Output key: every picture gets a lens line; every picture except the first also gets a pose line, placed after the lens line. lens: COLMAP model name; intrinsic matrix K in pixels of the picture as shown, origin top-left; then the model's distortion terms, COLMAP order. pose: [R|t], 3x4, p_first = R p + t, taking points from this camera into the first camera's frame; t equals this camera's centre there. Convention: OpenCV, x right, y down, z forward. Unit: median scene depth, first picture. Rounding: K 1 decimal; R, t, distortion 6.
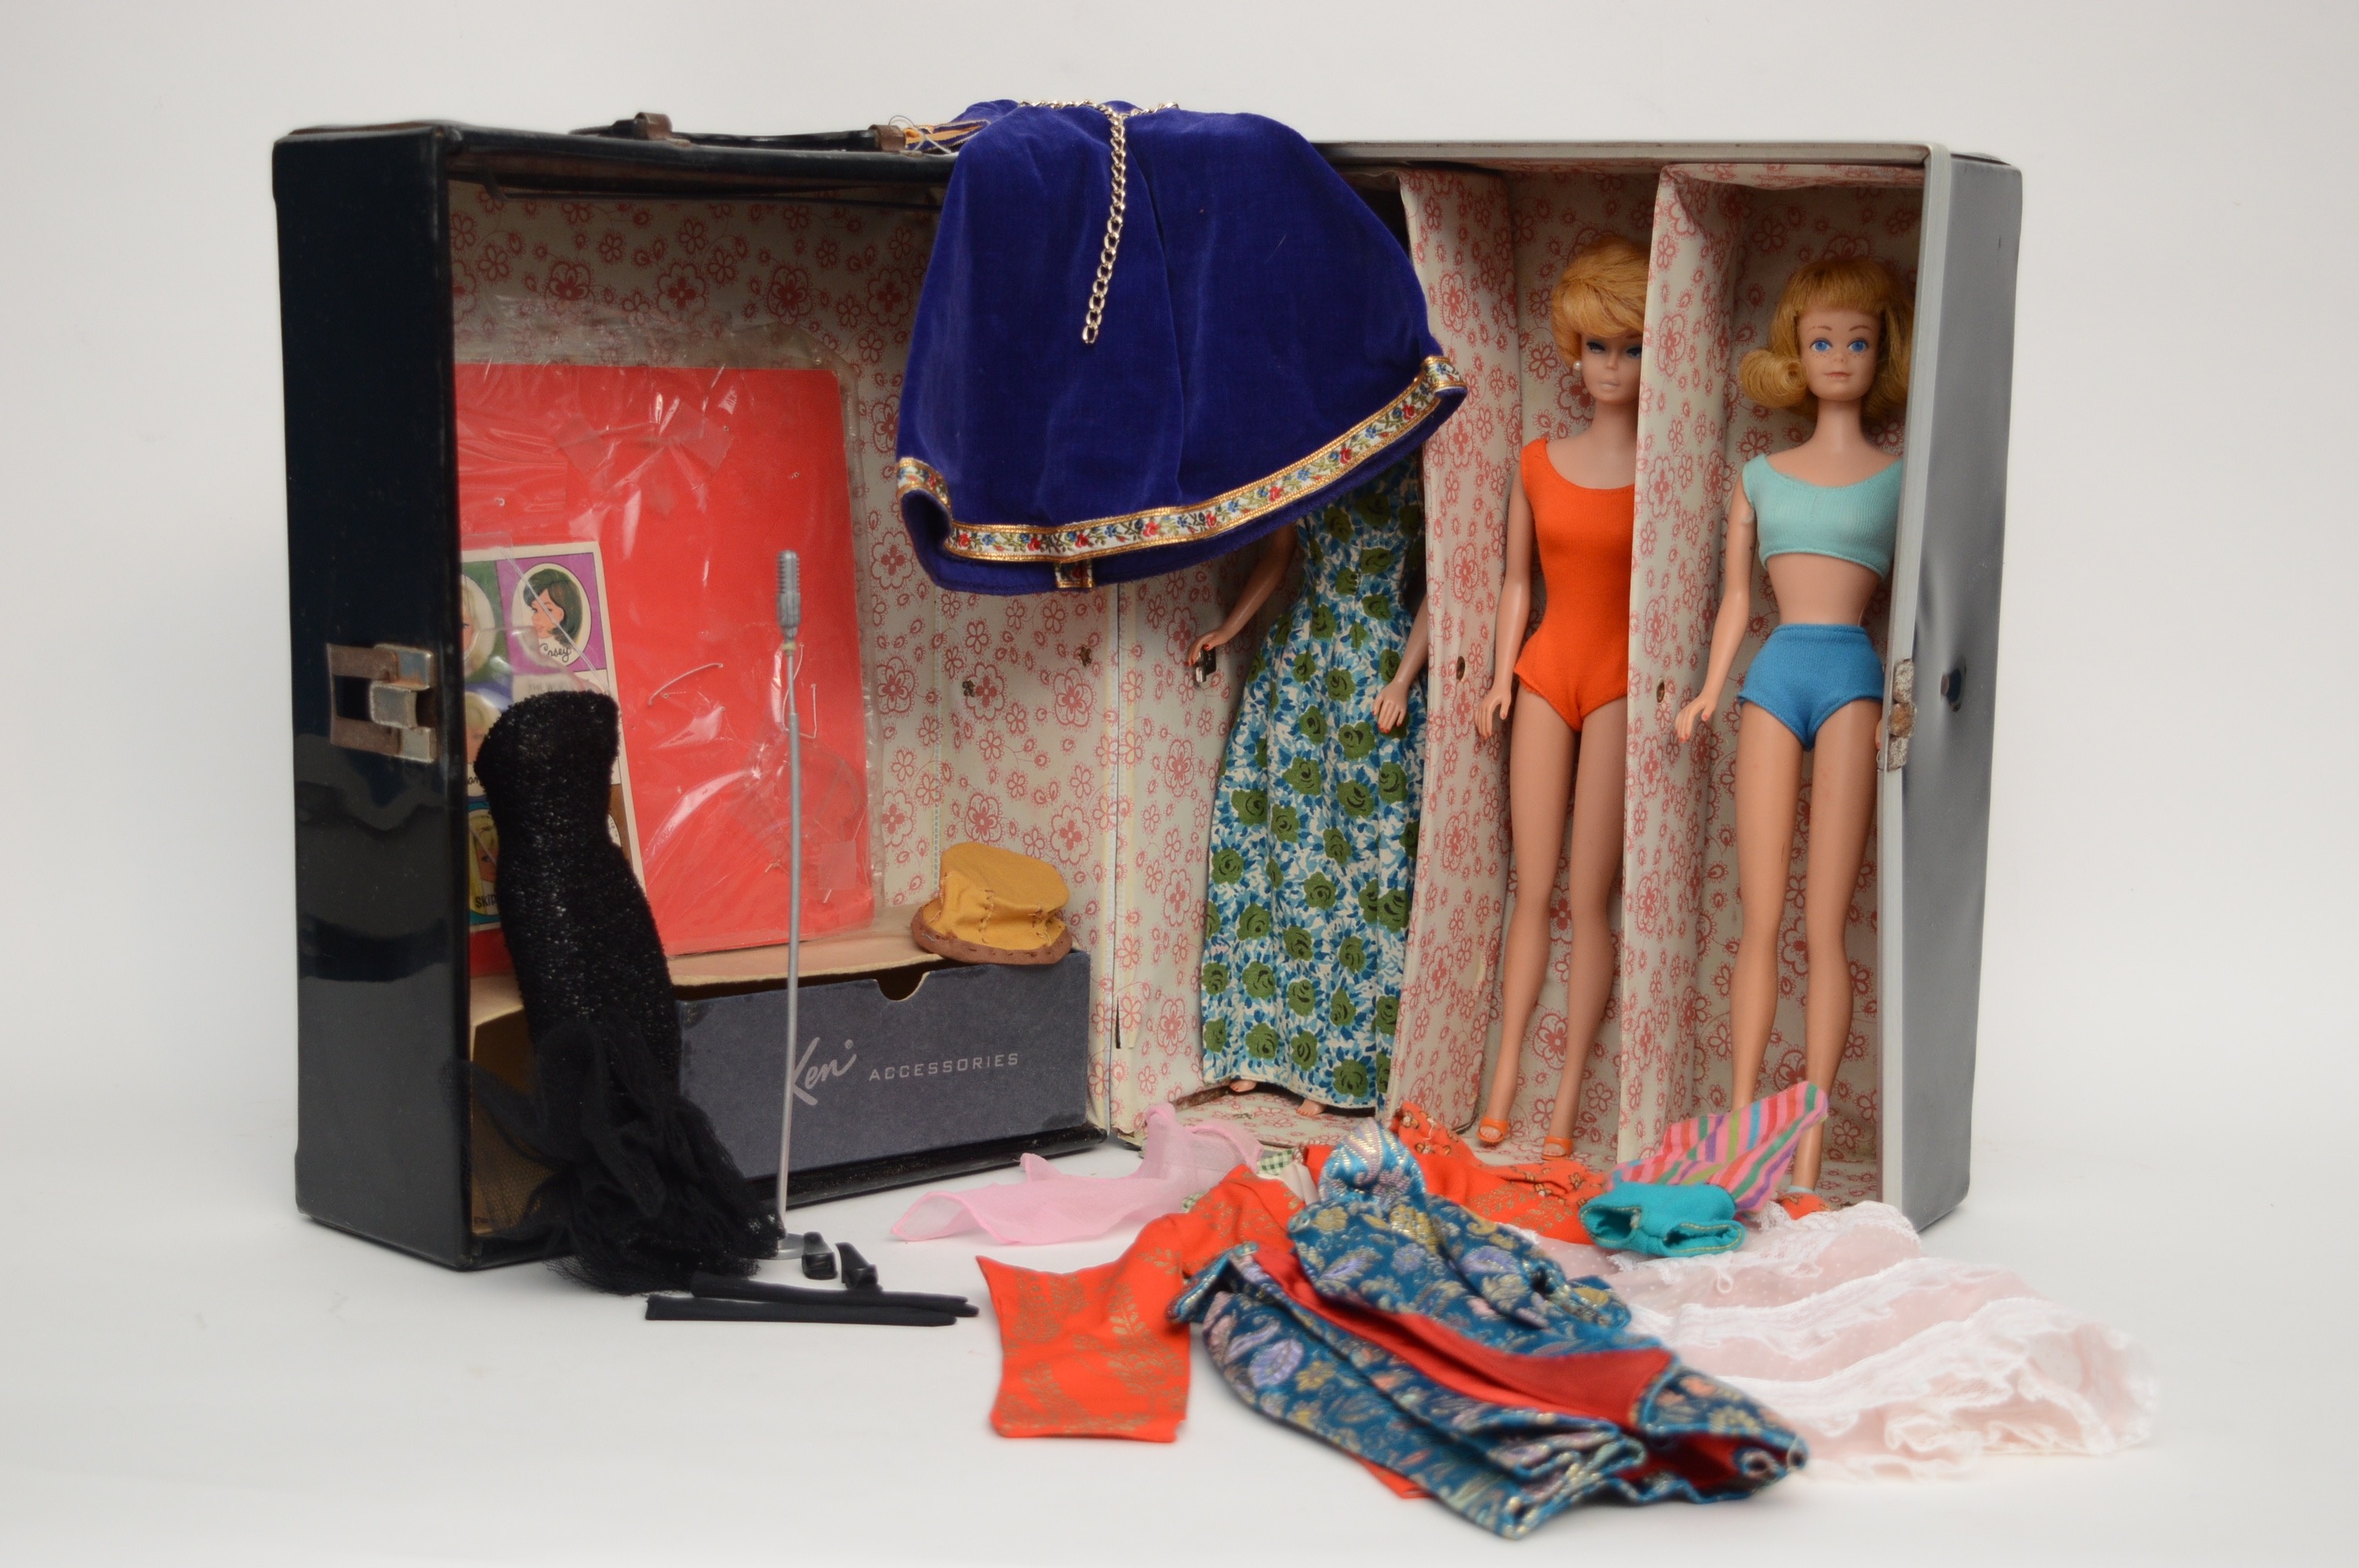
lens RADIAL K [[3867.7, 0, 1179.4], [0, 3867.7, 784.0], [0, 0, 1]] dist [0.023381, 0.000000]
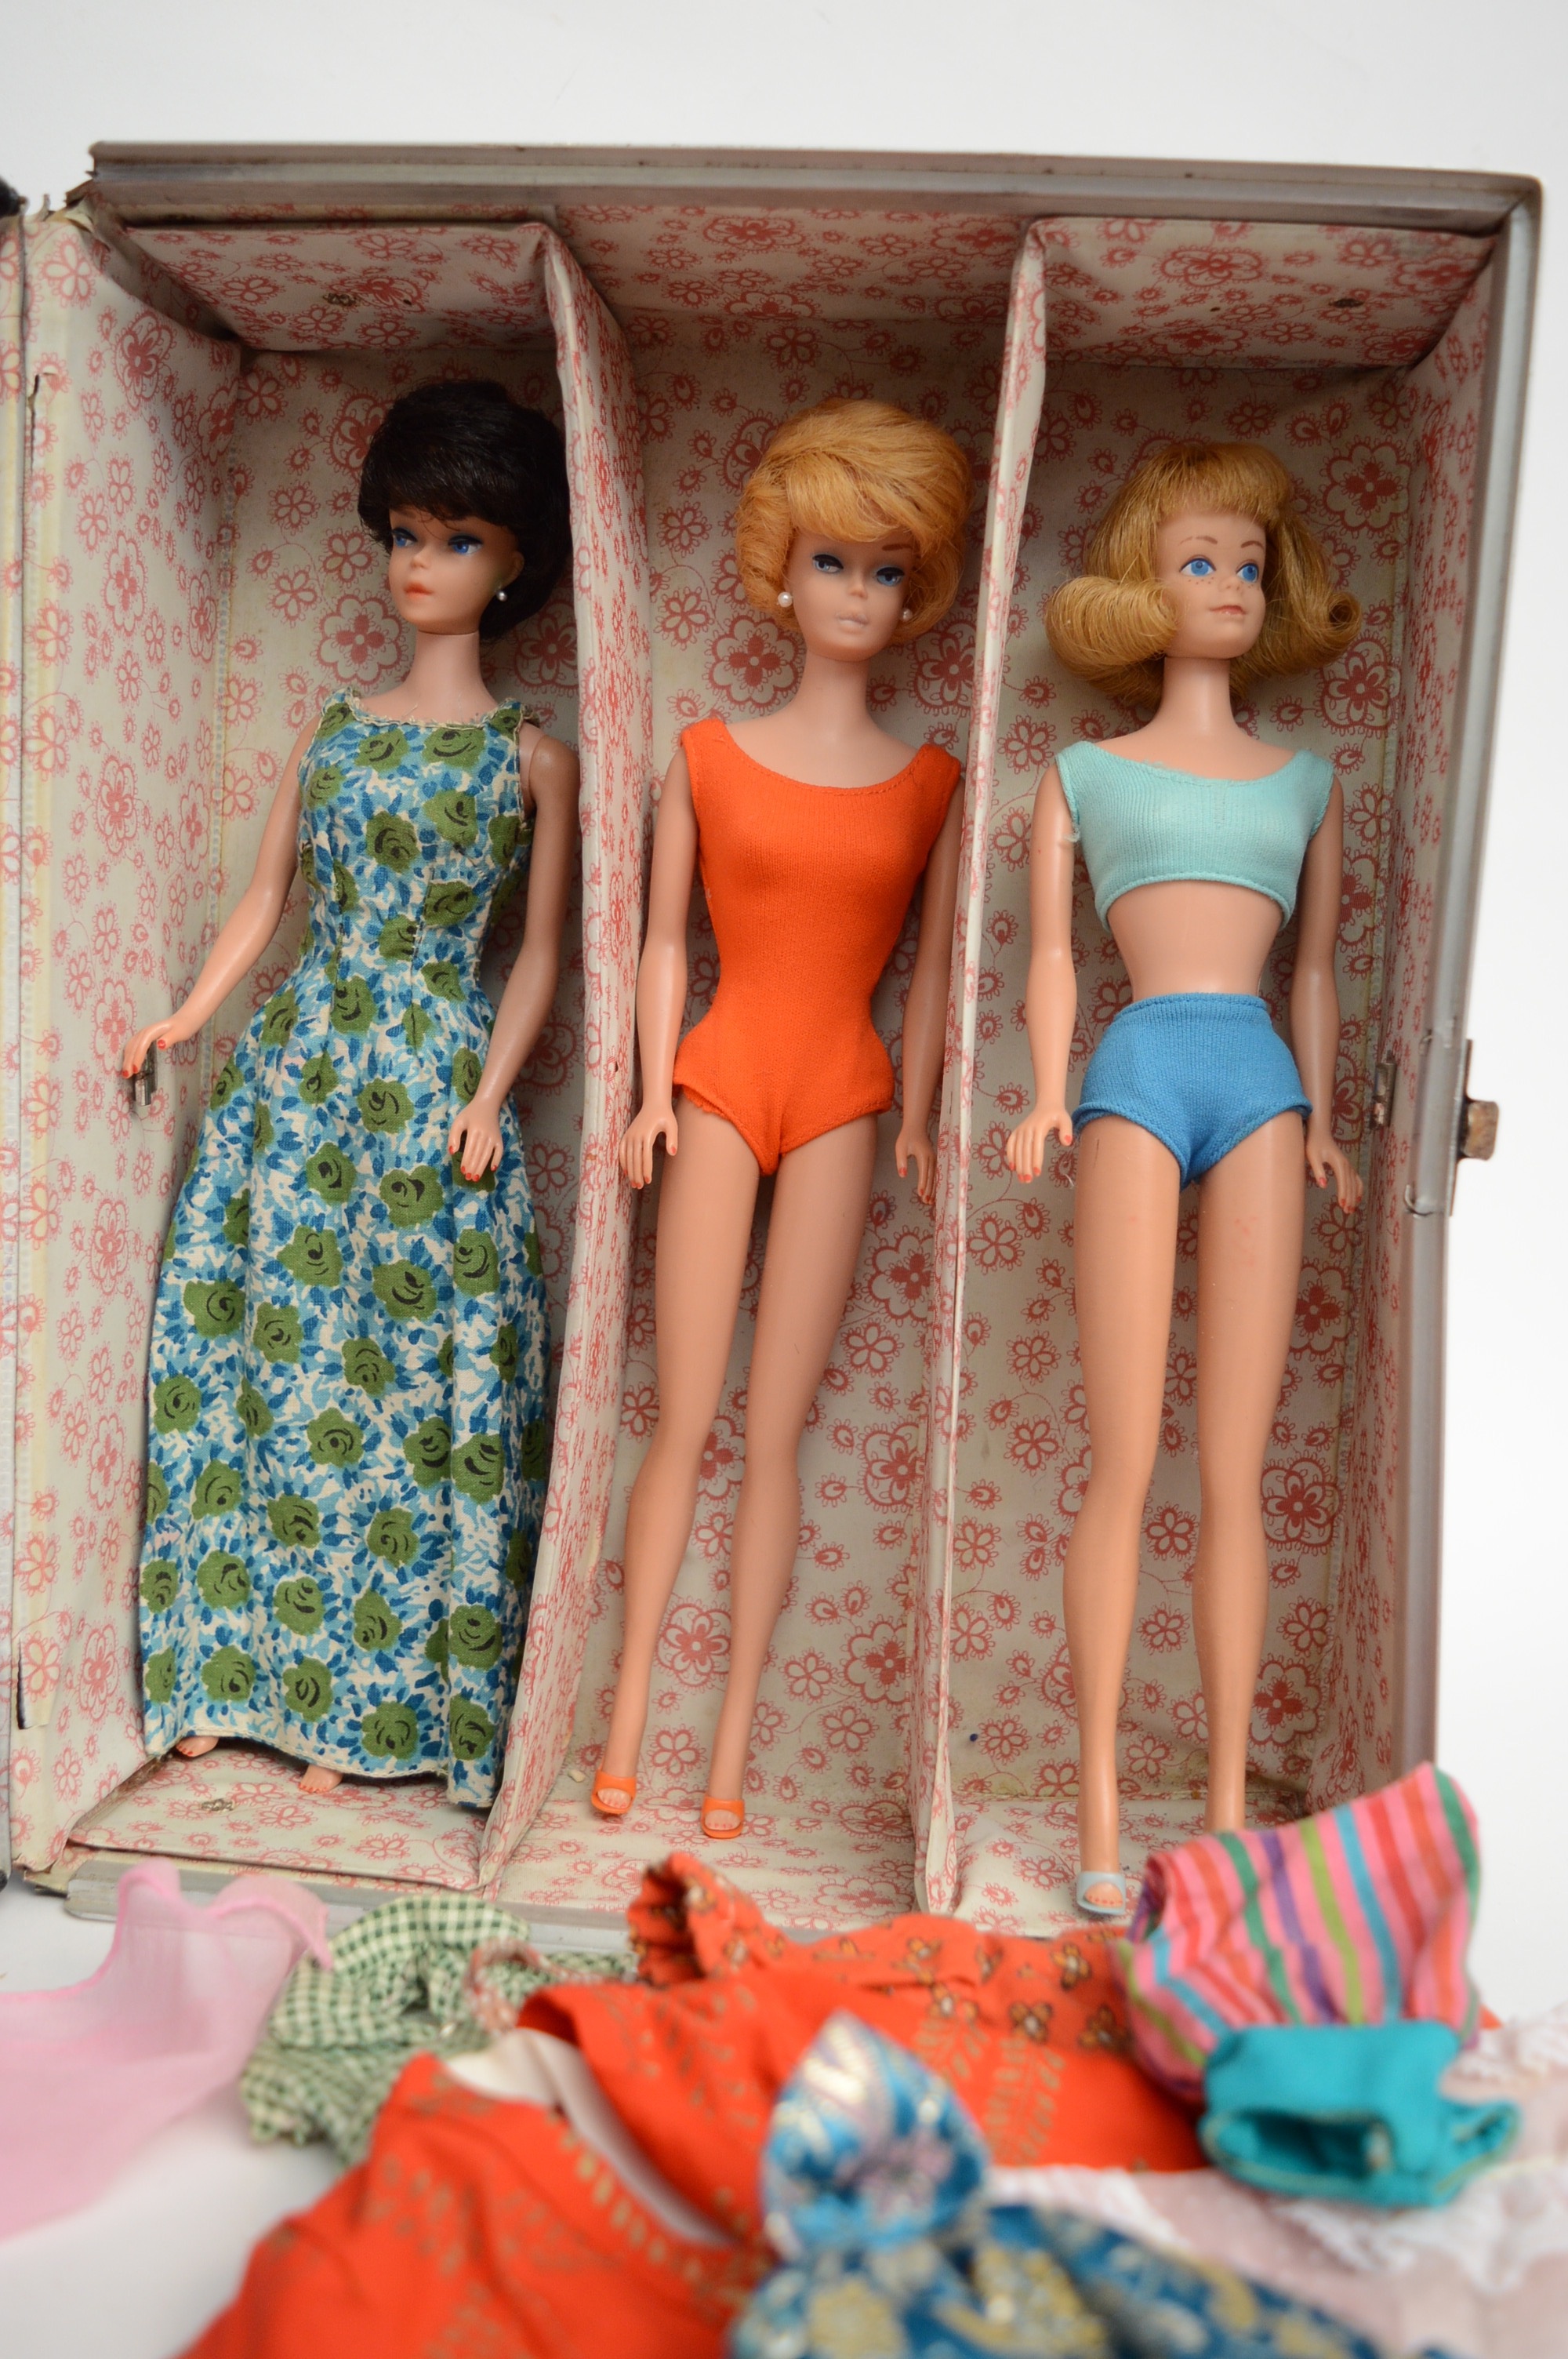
lens RADIAL K [[2278.8, 0, 785.2], [0, 2278.8, 1185.1], [0, 0, 1]] dist [-0.077133, 0.000000]
pose [[0.908930, -0.008857, 0.416855, -0.051559], [0.026235, 0.999008, -0.035978, 0.001715], [-0.416123, 0.043637, 0.908261, 0.638832]]
